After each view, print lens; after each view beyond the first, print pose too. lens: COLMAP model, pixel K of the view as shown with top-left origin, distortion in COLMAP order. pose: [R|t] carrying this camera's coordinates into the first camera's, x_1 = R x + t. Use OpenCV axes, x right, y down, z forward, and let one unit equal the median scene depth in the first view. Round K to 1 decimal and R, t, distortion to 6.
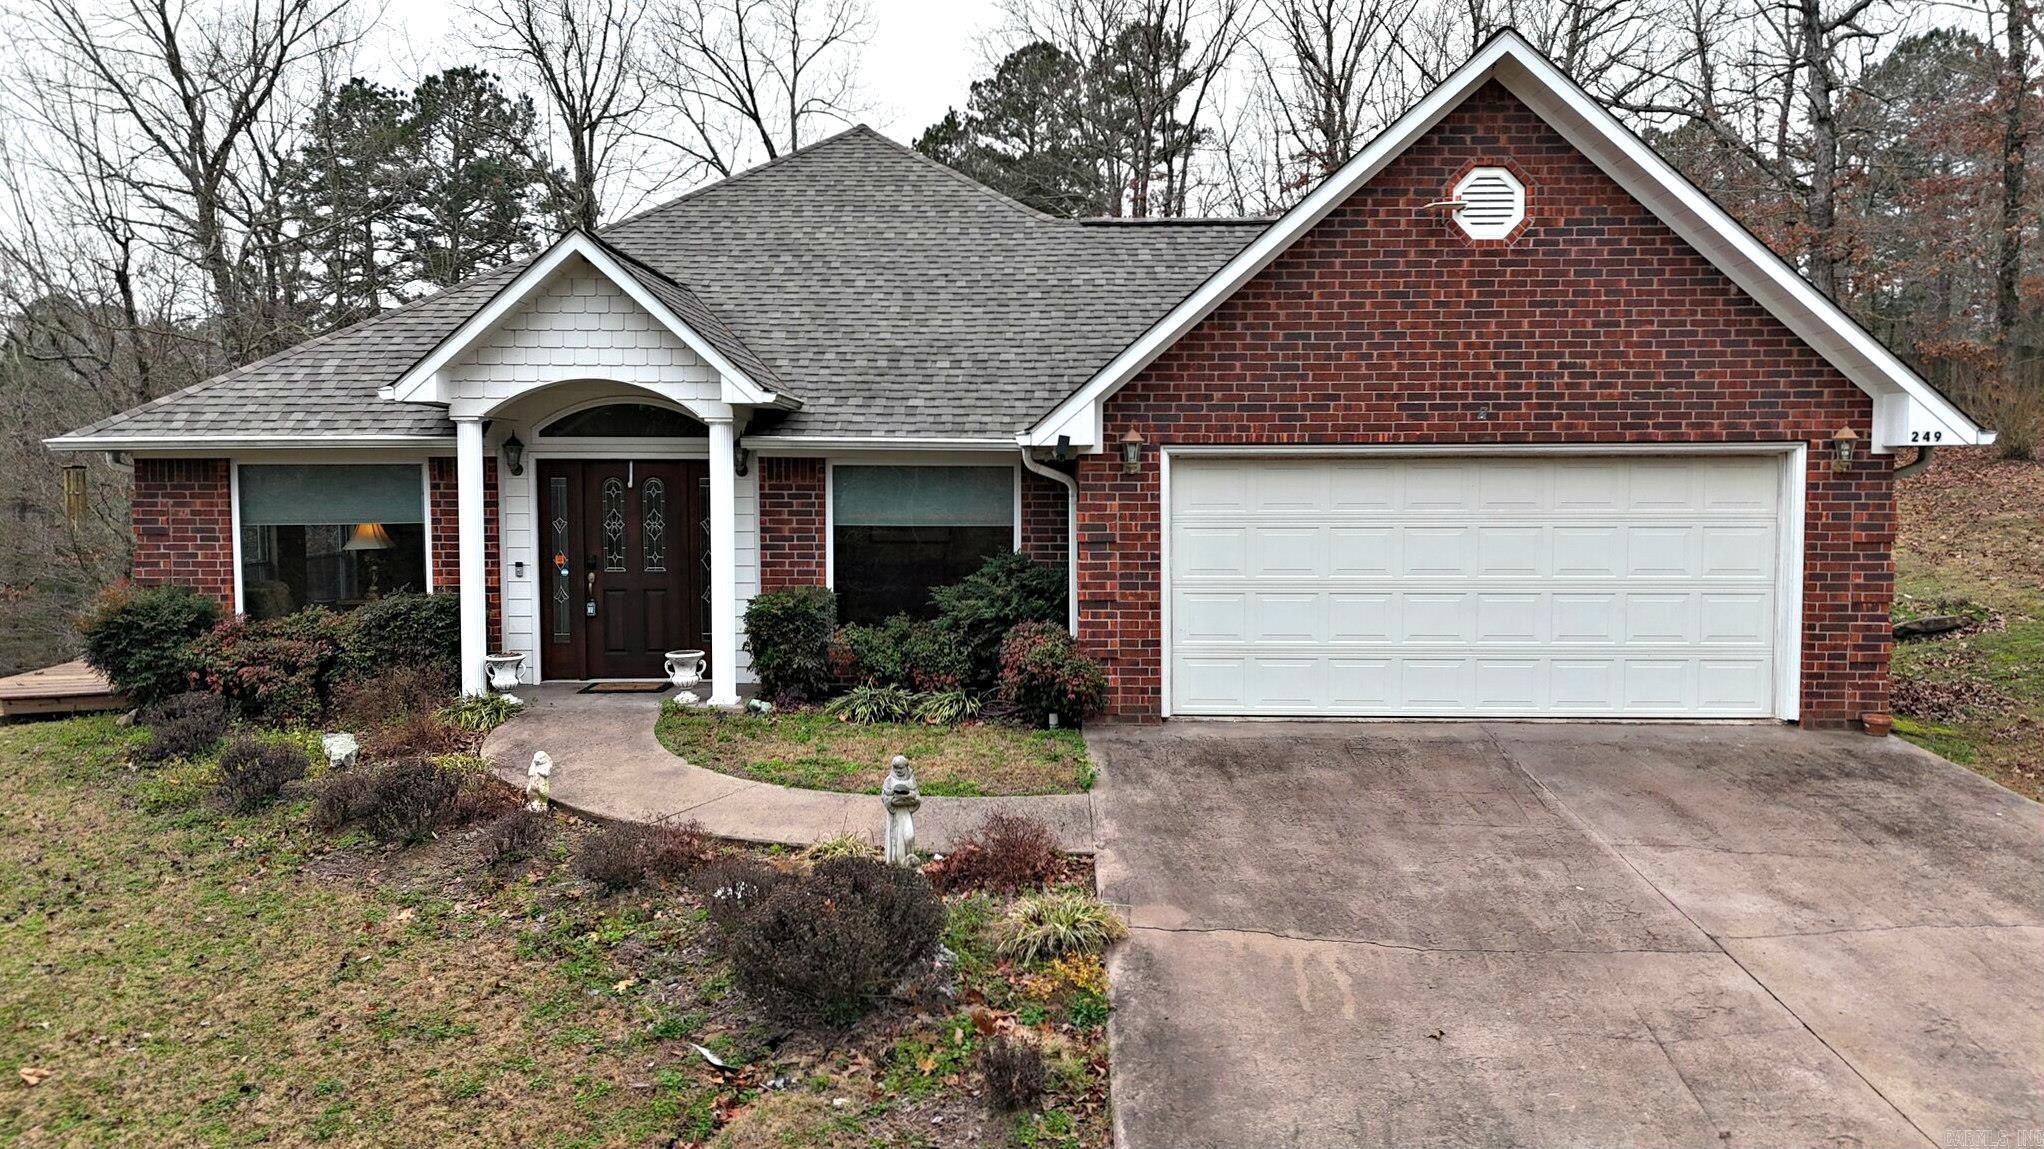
lens RADIAL K [[1493.6, 0, 1025.3], [0, 1493.6, 572.8], [0, 0, 1]] dist [0.071522, -0.064891]
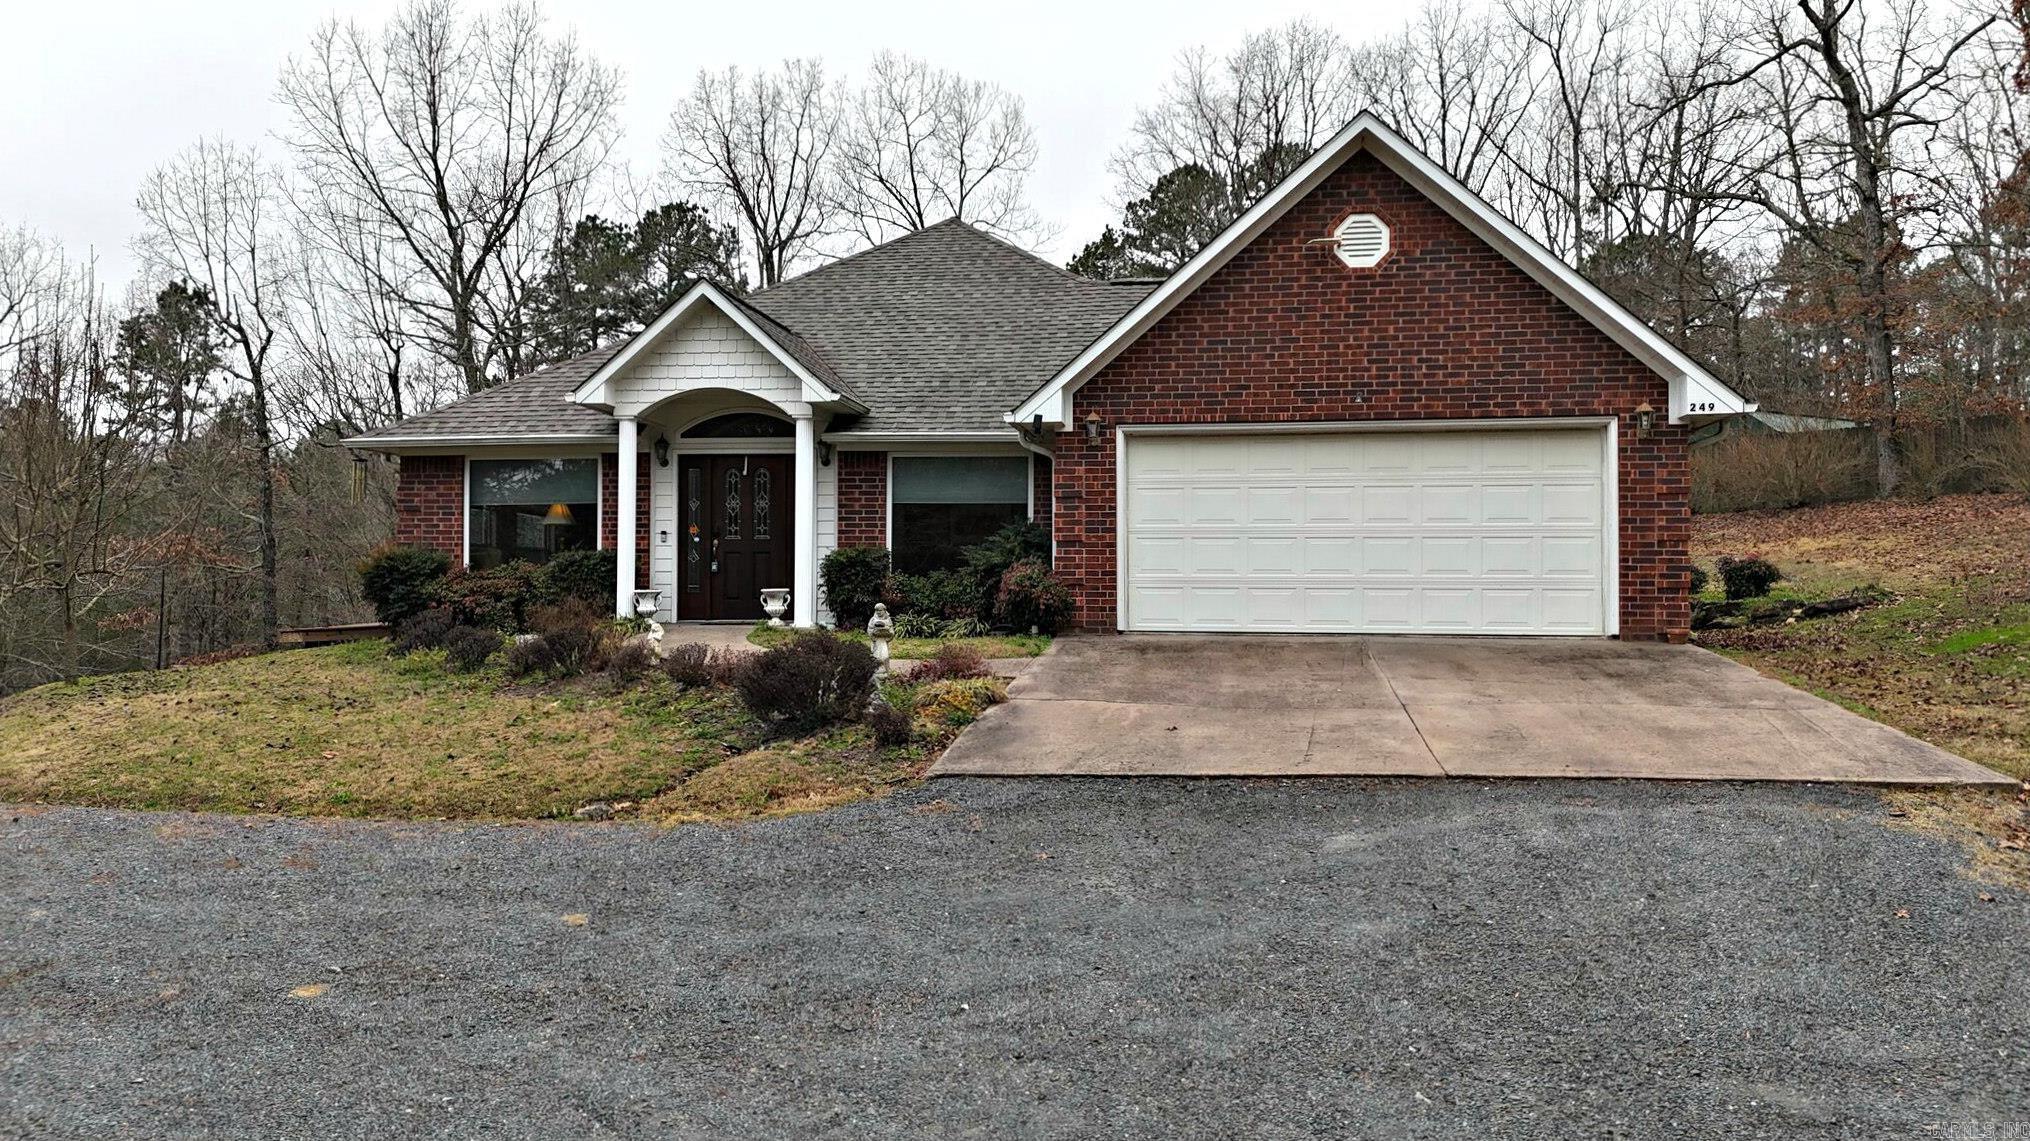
lens RADIAL K [[1481.6, 0, 1018.2], [0, 1481.6, 572.5], [0, 0, 1]] dist [0.106559, -0.139318]
pose [[0.990874, 0.002713, -0.134761, 0.171897], [-0.013451, 0.996797, -0.078838, 0.143089], [0.134116, 0.079931, 0.987737, -0.294971]]
